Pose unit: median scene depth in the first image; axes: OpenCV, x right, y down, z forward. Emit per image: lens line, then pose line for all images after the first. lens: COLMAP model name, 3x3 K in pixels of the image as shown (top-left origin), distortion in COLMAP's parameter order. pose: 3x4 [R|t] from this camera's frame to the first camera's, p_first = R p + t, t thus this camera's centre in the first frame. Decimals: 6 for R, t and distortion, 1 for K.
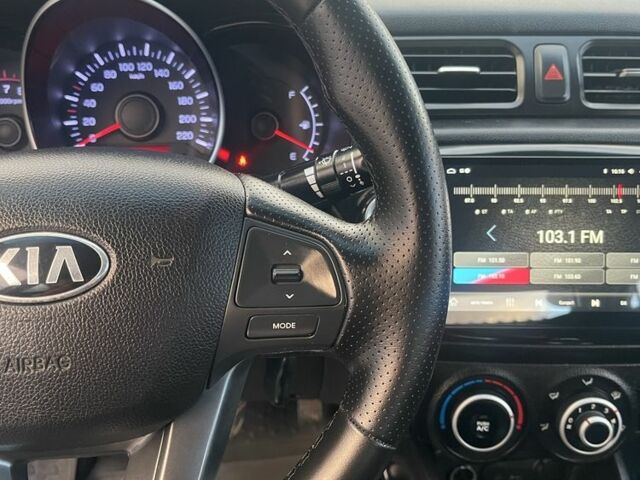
lens RADIAL K [[502.6, 0, 318.4], [0, 502.6, 236.9], [0, 0, 1]] dist [0.030674, -0.020826]
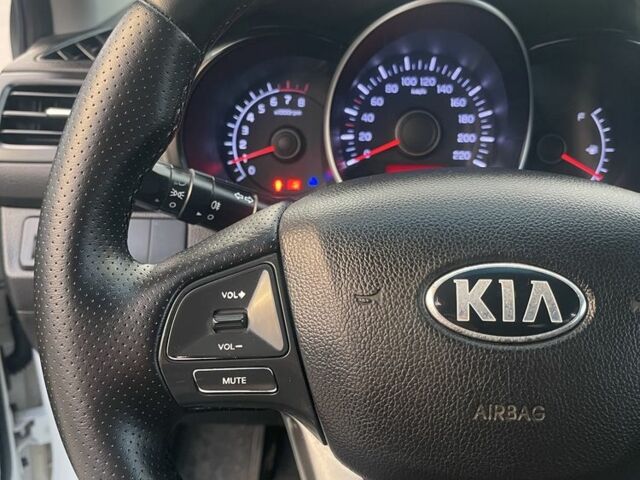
lens RADIAL K [[502.6, 0, 319.6], [0, 502.6, 242.6], [0, 0, 1]] dist [0.030674, -0.020826]
pose [[0.994464, 0.065063, -0.082511, -0.448680], [-0.066719, 0.997619, -0.017466, -0.004220], [0.081178, 0.022874, 0.996437, 0.044318]]
